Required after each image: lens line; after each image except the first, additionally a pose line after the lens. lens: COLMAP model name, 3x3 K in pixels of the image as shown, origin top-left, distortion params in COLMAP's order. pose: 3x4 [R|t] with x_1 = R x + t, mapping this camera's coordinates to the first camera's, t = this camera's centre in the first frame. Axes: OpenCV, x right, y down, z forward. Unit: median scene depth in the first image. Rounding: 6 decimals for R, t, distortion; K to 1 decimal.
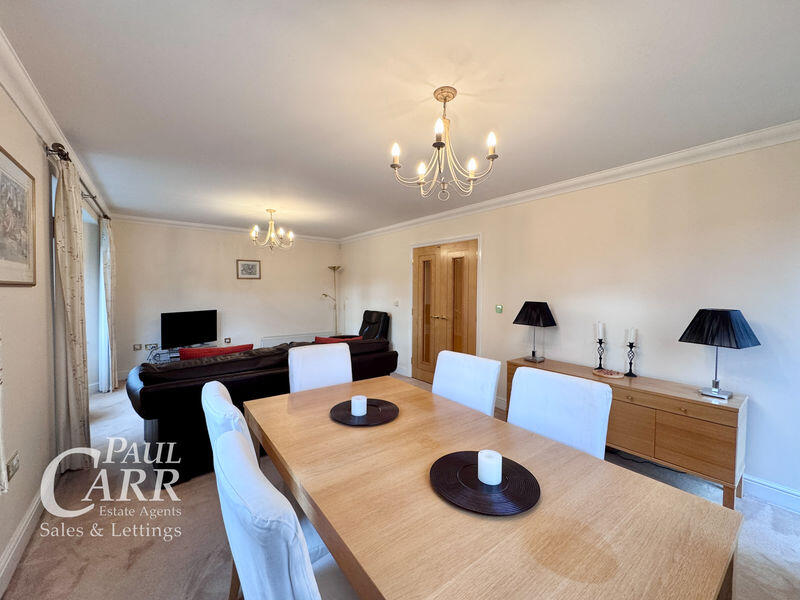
lens RADIAL K [[324.5, 0, 396.6], [0, 324.5, 300.6], [0, 0, 1]] dist [-0.002351, -0.000097]
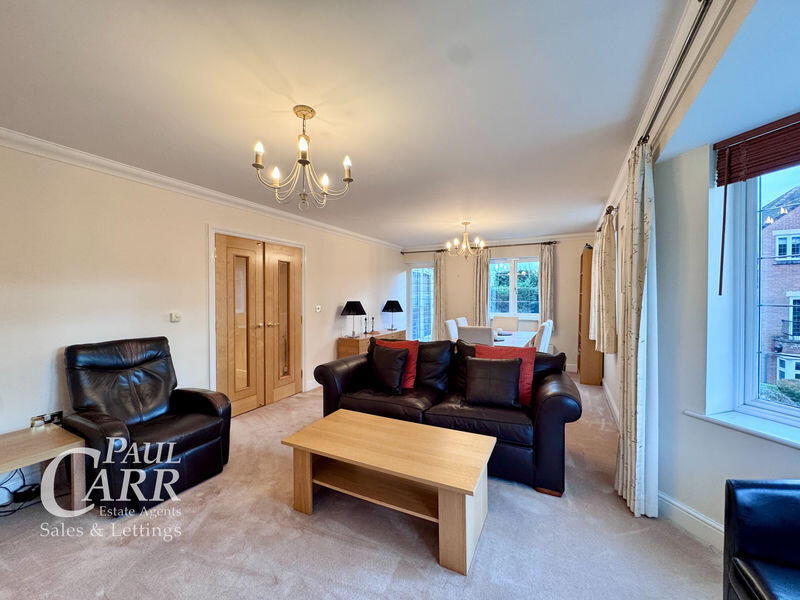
lens RADIAL K [[322.0, 0, 413.1], [0, 322.0, 299.1], [0, 0, 1]] dist [-0.002336, -0.000132]
pose [[-0.442081, -0.019854, 0.896755, -0.765772], [0.029092, 0.998912, 0.036457, -0.036867], [-0.896503, 0.042205, -0.441022, 0.964707]]
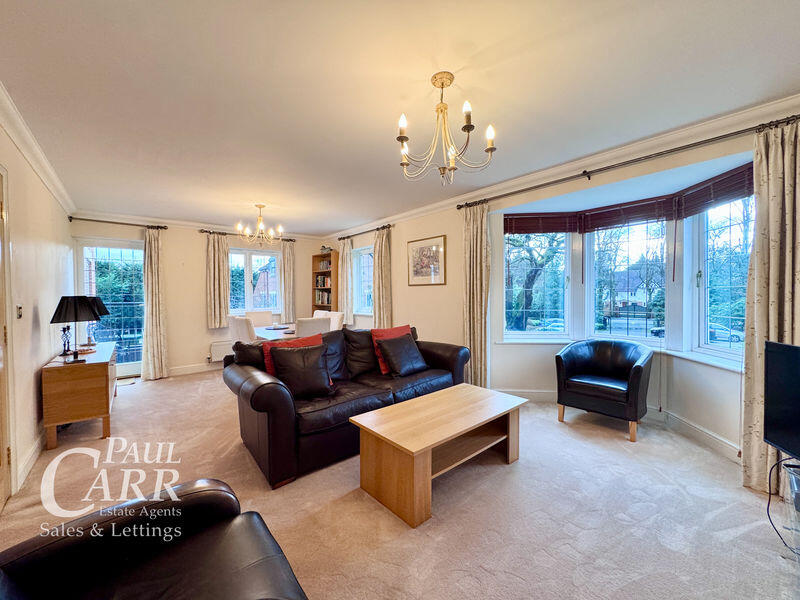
lens RADIAL K [[324.5, 0, 396.6], [0, 324.5, 300.6], [0, 0, 1]] dist [-0.002351, -0.000097]
pose [[-0.999481, -0.002895, -0.032081, -0.278157], [-0.004804, 0.998211, 0.059603, -0.026388], [0.031851, 0.059726, -0.997707, 1.287324]]
